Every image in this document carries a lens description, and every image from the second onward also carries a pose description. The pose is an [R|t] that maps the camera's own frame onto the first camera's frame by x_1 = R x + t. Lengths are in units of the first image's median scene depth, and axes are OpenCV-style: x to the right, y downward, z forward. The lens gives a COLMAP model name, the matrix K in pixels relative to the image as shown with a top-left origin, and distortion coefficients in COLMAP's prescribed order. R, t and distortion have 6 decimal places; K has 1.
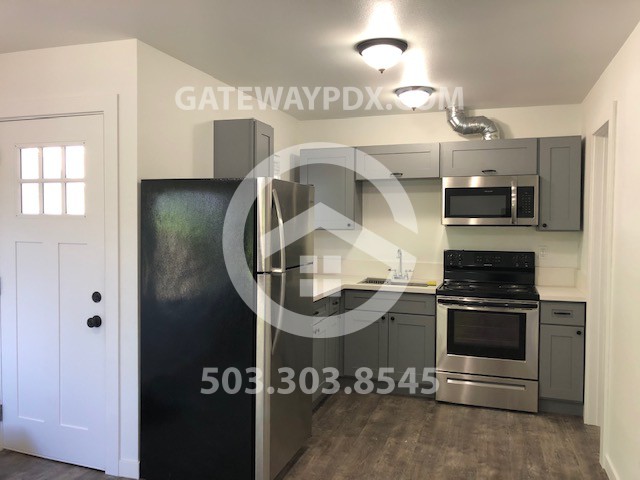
lens RADIAL K [[534.3, 0, 318.8], [0, 534.3, 235.1], [0, 0, 1]] dist [-0.016399, 0.062838]
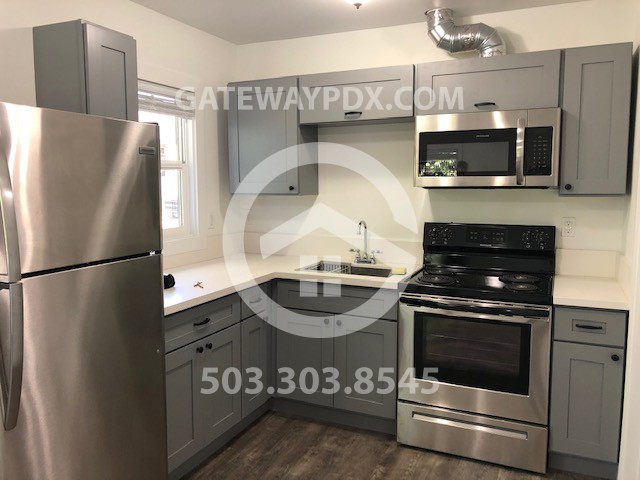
lens RADIAL K [[534.3, 0, 318.8], [0, 534.3, 235.1], [0, 0, 1]] dist [-0.016399, 0.062838]
pose [[0.995100, 0.002535, -0.098844, 0.187289], [0.004642, 0.997371, 0.072315, -0.008332], [0.098768, -0.072420, 0.992472, 0.325315]]
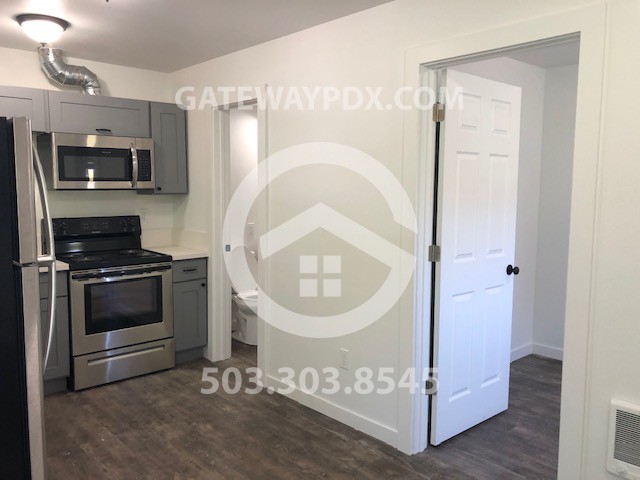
lens RADIAL K [[534.3, 0, 318.8], [0, 534.3, 235.1], [0, 0, 1]] dist [-0.016399, 0.062838]
pose [[0.487594, -0.086272, 0.868797, -0.329364], [0.025923, 0.996098, 0.084364, -0.007948], [-0.872685, -0.018614, 0.487928, 0.229644]]
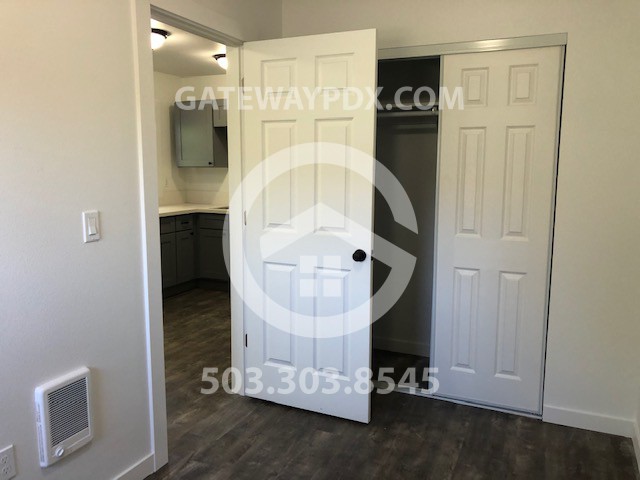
lens RADIAL K [[534.3, 0, 318.8], [0, 534.3, 235.1], [0, 0, 1]] dist [-0.016399, 0.062838]
pose [[0.994533, 0.009768, -0.103961, 0.513137], [0.001009, 0.994669, 0.103110, 0.023440], [0.104414, -0.102652, 0.989222, -0.289571]]
